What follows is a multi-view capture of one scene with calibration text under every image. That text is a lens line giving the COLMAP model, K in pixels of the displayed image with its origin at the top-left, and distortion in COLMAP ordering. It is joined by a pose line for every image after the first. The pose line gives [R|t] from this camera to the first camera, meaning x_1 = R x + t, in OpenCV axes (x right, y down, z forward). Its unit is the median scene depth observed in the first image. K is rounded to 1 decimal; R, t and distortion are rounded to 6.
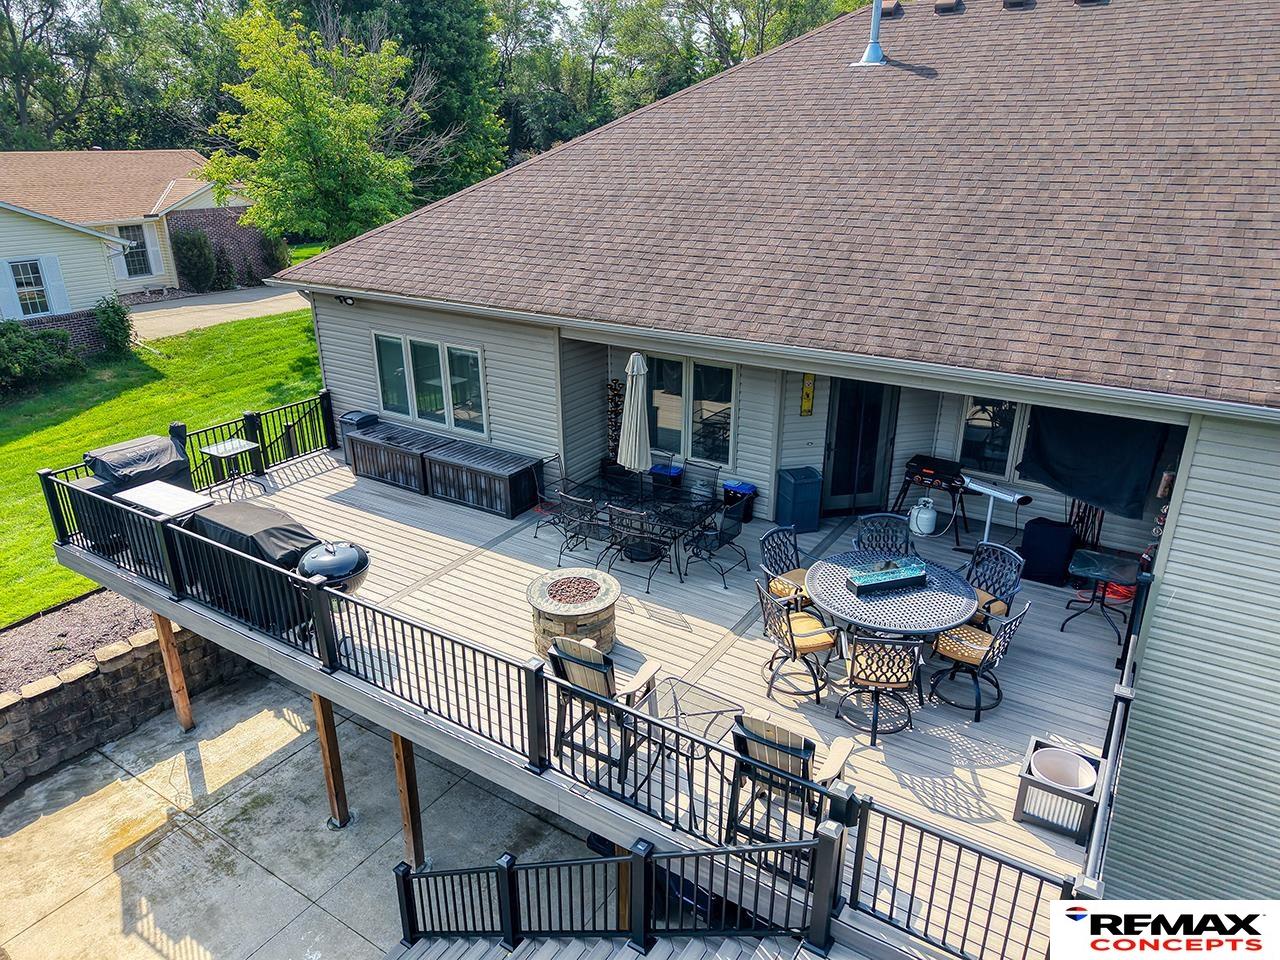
lens RADIAL K [[853.6, 0, 635.3], [0, 853.6, 477.9], [0, 0, 1]] dist [0.009134, -0.009620]
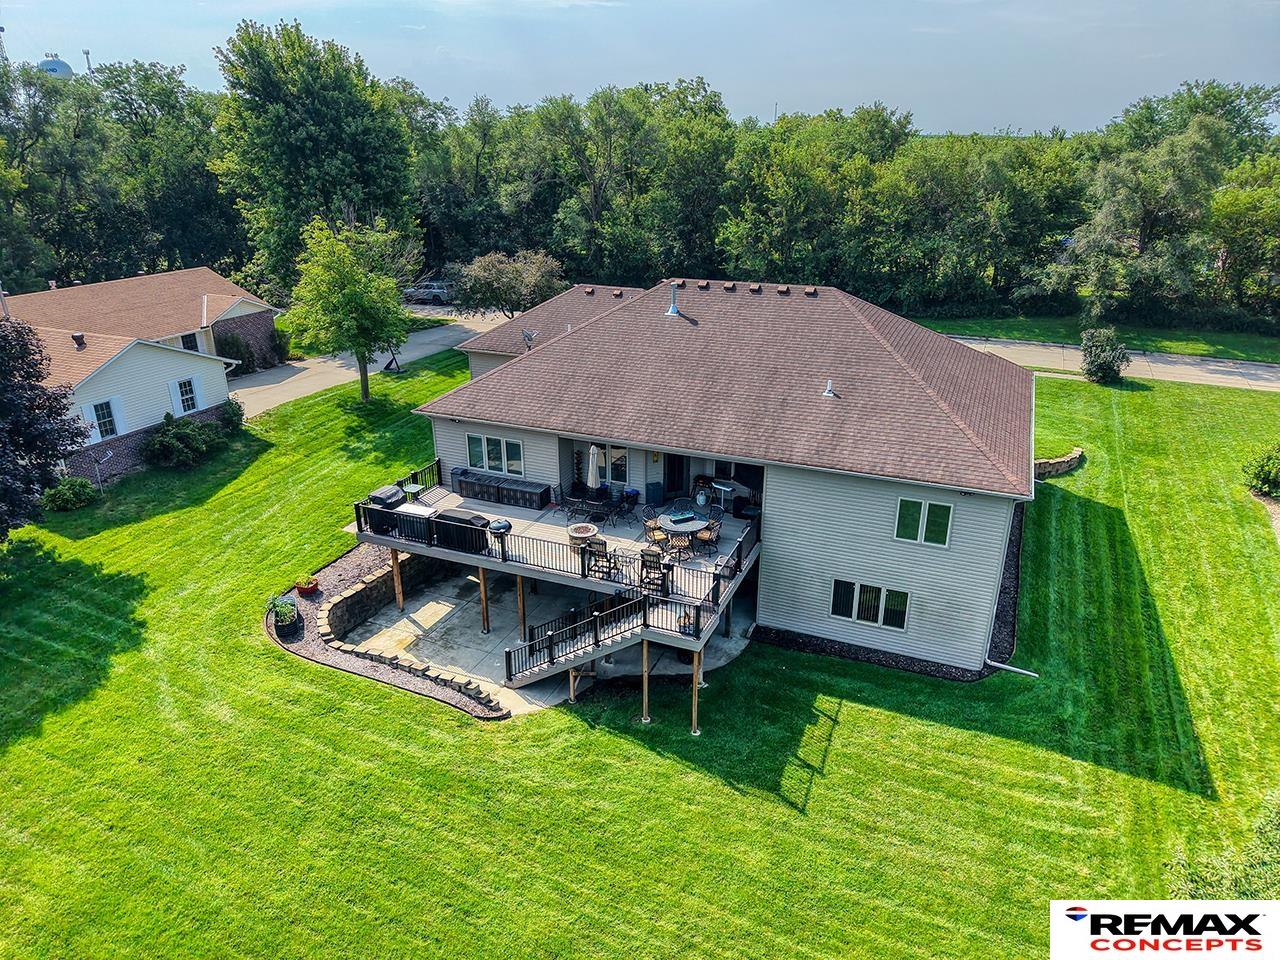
lens RADIAL K [[853.6, 0, 641.7], [0, 853.6, 460.2], [0, 0, 1]] dist [0.009134, -0.009620]
pose [[0.984018, -0.056373, 0.168912, -0.272376], [0.060167, 0.998036, -0.017420, -0.036260], [-0.167598, 0.027305, 0.985477, -1.514039]]
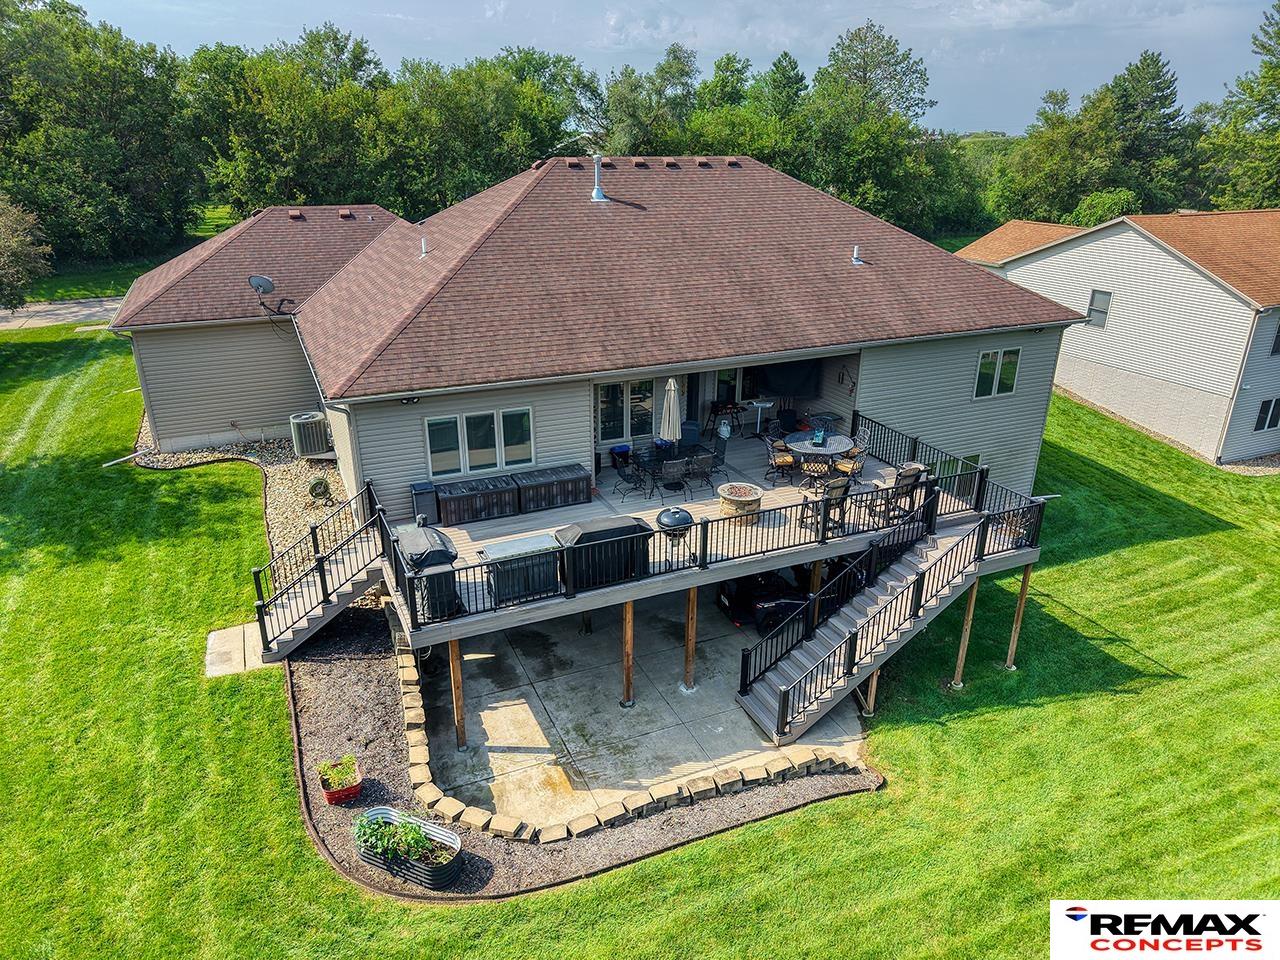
lens RADIAL K [[853.6, 0, 632.9], [0, 853.6, 480.6], [0, 0, 1]] dist [0.009134, -0.009620]
pose [[0.546075, -0.309021, 0.778658, -1.363734], [0.303814, 0.939253, 0.159690, -0.225442], [-0.780705, 0.149364, 0.606787, -0.031923]]
